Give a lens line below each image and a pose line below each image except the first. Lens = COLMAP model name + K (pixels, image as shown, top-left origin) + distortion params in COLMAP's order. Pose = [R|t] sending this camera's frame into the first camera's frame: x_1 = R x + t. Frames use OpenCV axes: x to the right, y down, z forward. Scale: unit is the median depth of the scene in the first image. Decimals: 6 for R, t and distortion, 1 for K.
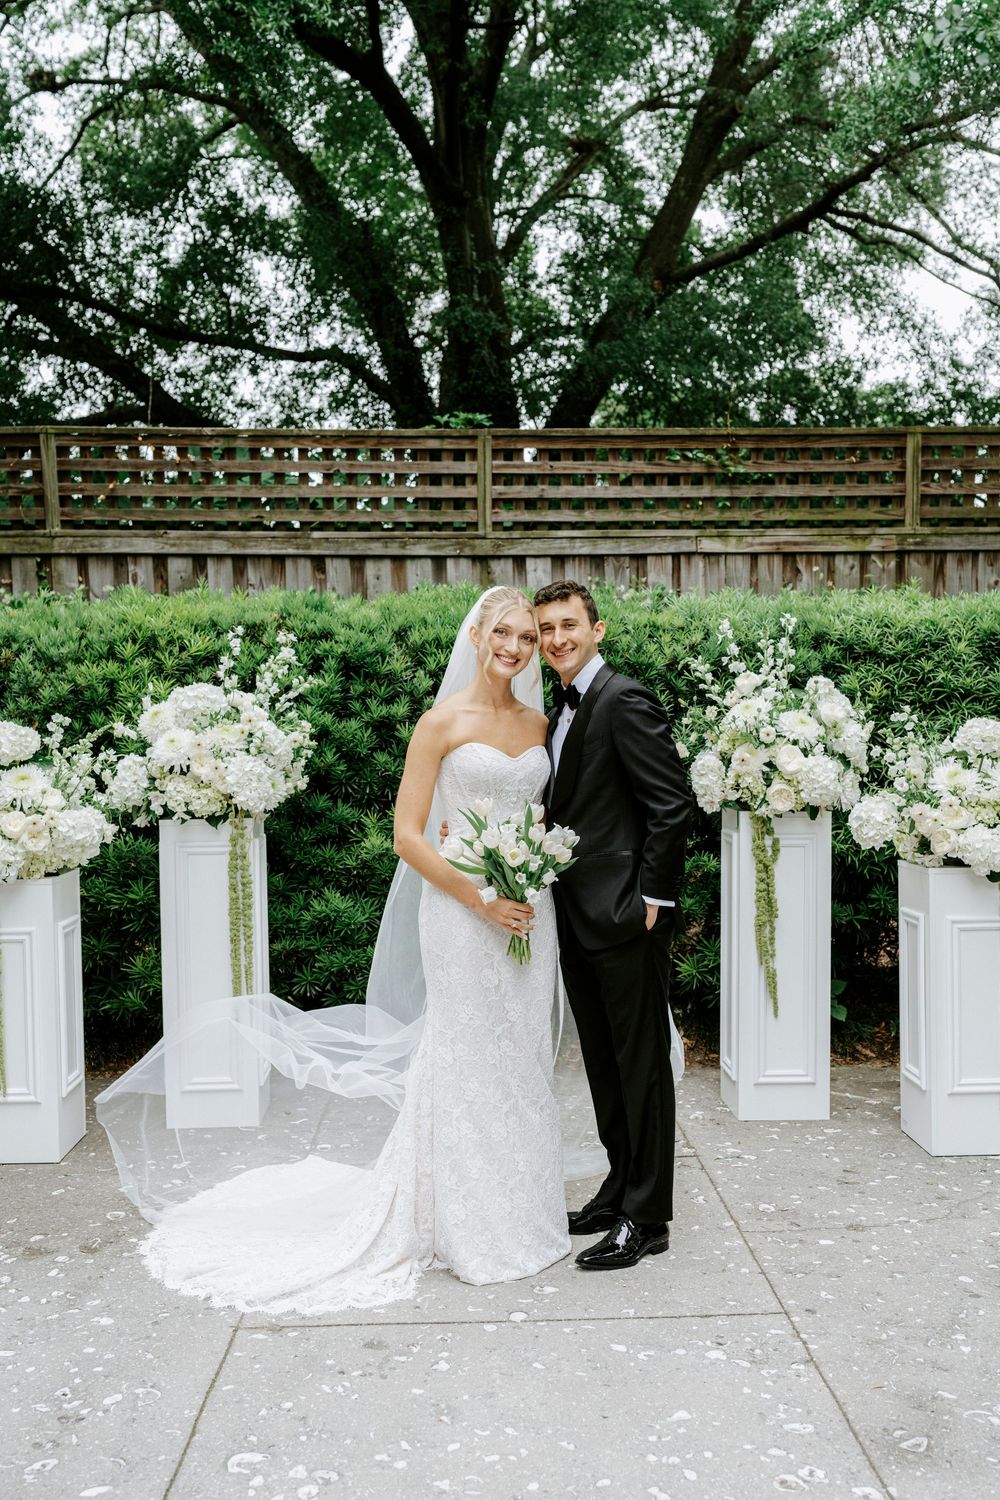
lens RADIAL K [[1561.2, 0, 500.0], [0, 1561.2, 750.0], [0, 0, 1]] dist [-0.018768, 0.008184]
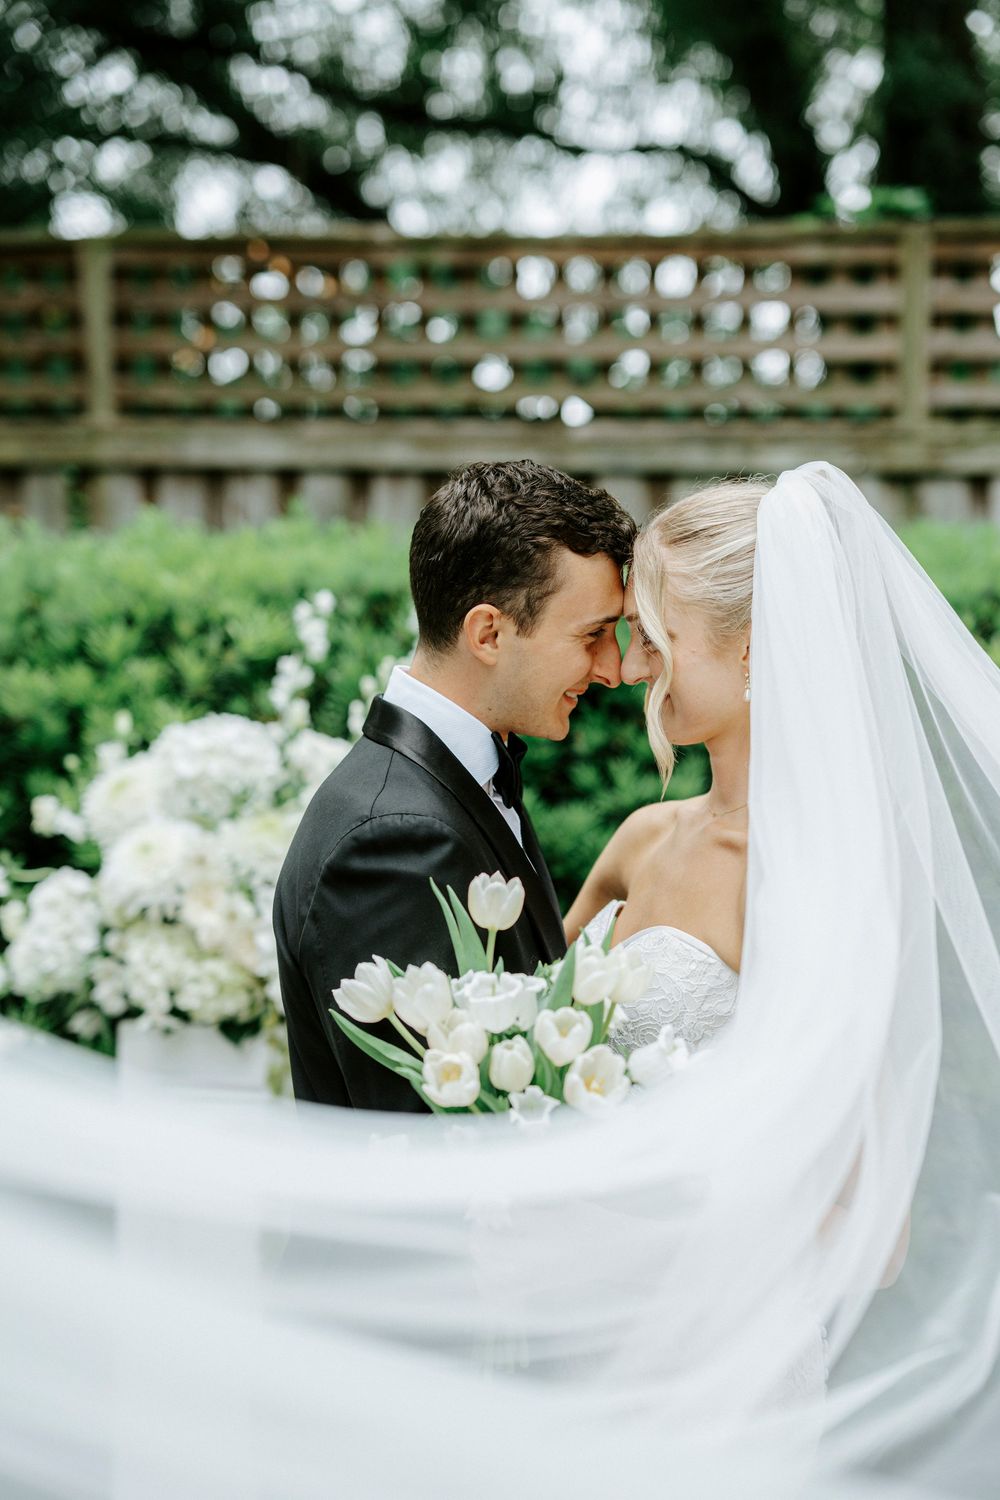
lens RADIAL K [[2496.9, 0, 520.9], [0, 2496.9, 730.6], [0, 0, 1]] dist [-0.014940, 0.100986]
pose [[0.983924, 0.024960, -0.176837, 0.016541], [-0.031336, 0.998952, -0.033356, -0.016764], [0.175820, 0.038361, 0.983675, 0.288193]]
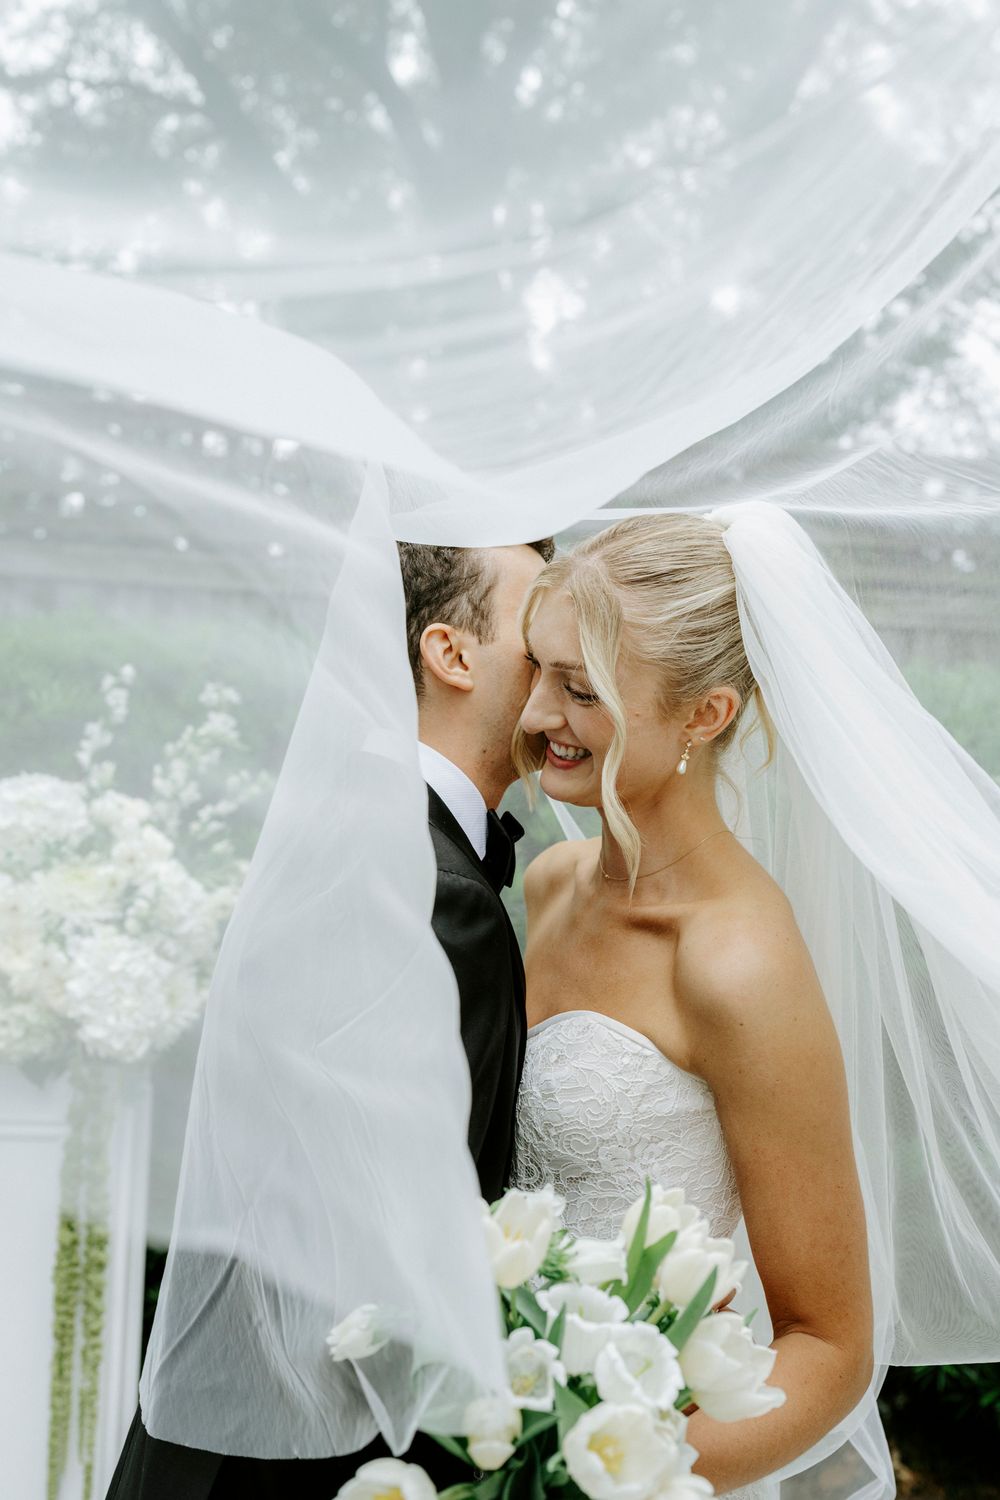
lens RADIAL K [[1598.9, 0, 500.0], [0, 1598.9, 750.0], [0, 0, 1]] dist [0.038003, 0.008020]
pose [[0.998287, 0.051808, 0.027188, -0.057212], [-0.049849, 0.996415, -0.068361, -0.021786], [-0.030632, 0.066889, 0.997290, 0.460882]]
